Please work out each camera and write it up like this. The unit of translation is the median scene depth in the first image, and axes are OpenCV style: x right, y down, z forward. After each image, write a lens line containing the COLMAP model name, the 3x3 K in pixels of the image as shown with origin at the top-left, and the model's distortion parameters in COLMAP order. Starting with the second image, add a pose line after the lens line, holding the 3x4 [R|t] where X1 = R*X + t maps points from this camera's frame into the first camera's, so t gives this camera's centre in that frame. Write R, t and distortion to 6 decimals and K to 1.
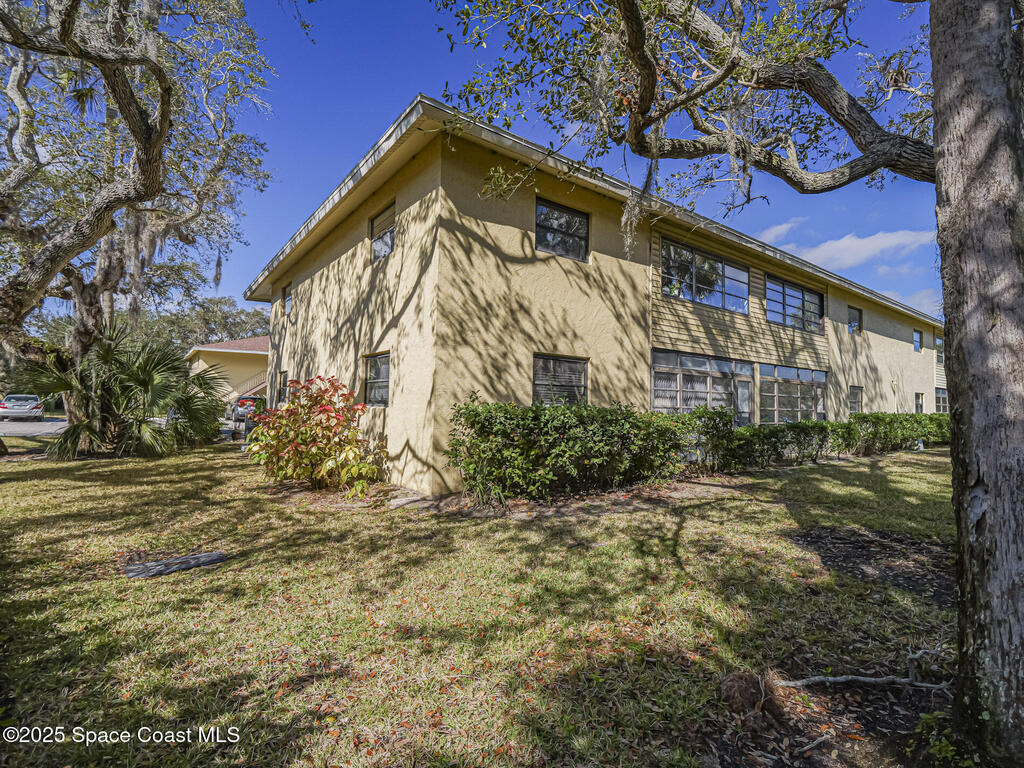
lens RADIAL K [[486.8, 0, 518.4], [0, 486.8, 387.1], [0, 0, 1]] dist [-0.012550, -0.002890]
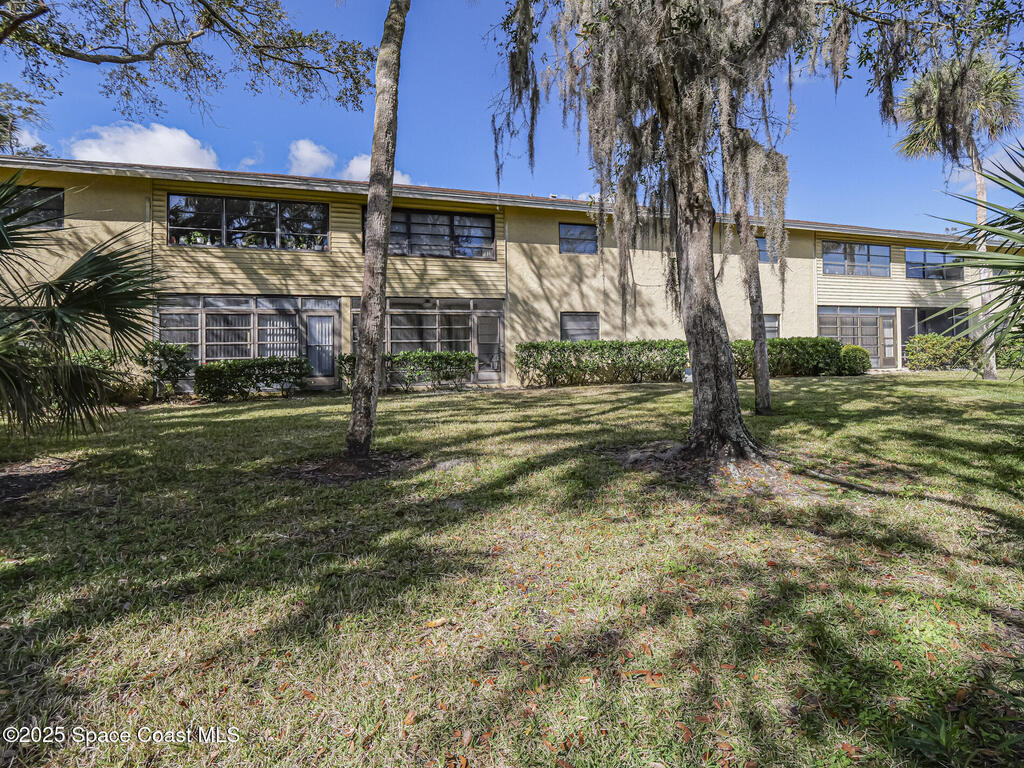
lens RADIAL K [[486.8, 0, 519.4], [0, 486.8, 346.2], [0, 0, 1]] dist [-0.012550, -0.002890]
pose [[0.943597, -0.039680, -0.328710, 1.501977], [0.047266, 0.998768, 0.015117, 0.068987], [0.327705, -0.029802, 0.944310, 0.209537]]
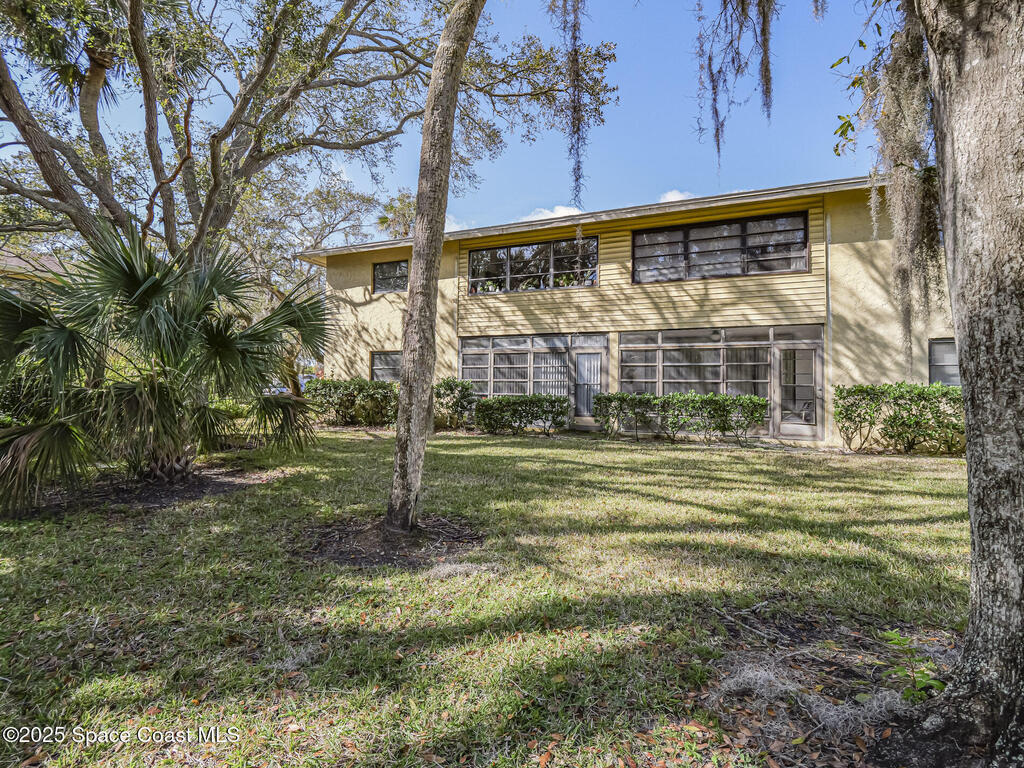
lens RADIAL K [[486.8, 0, 494.2], [0, 486.8, 374.7], [0, 0, 1]] dist [-0.012550, -0.002890]
pose [[0.476809, -0.040979, -0.878051, 1.556581], [0.025488, 0.999137, -0.032789, 0.072869], [0.878637, -0.006745, 0.477442, 0.451031]]
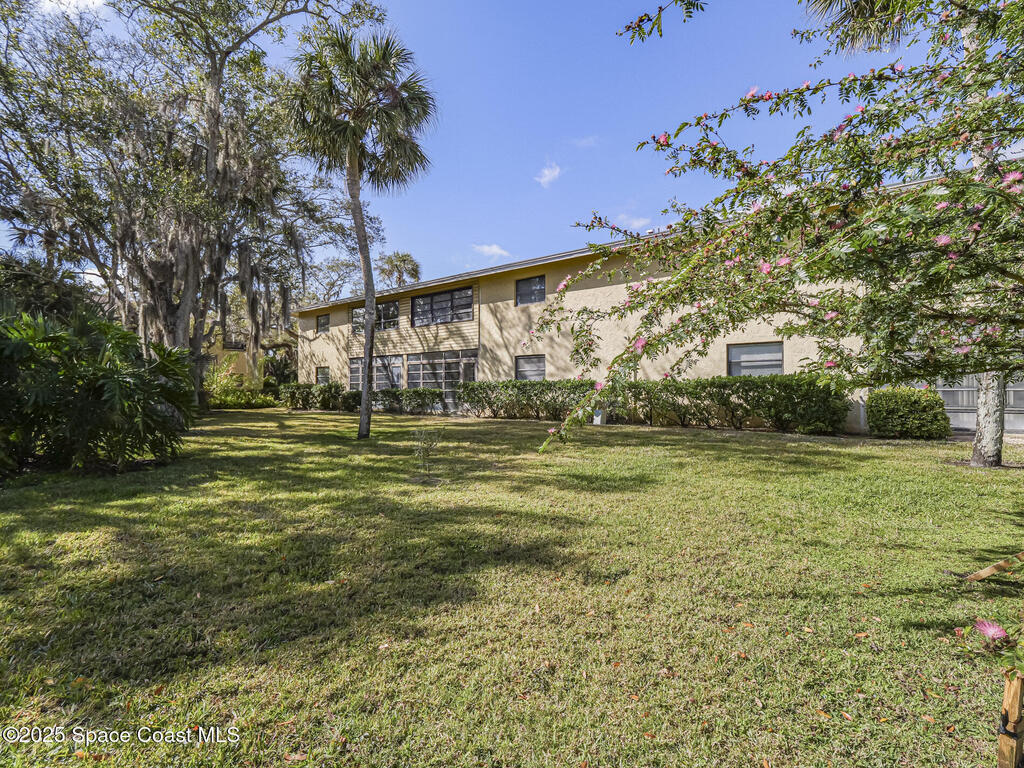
lens RADIAL K [[486.8, 0, 508.1], [0, 486.8, 391.1], [0, 0, 1]] dist [-0.012550, -0.002890]
pose [[0.241425, -0.023578, -0.970133, 2.835542], [0.033543, 0.999310, -0.015940, 0.144483], [0.969840, -0.028693, 0.242049, 1.210791]]
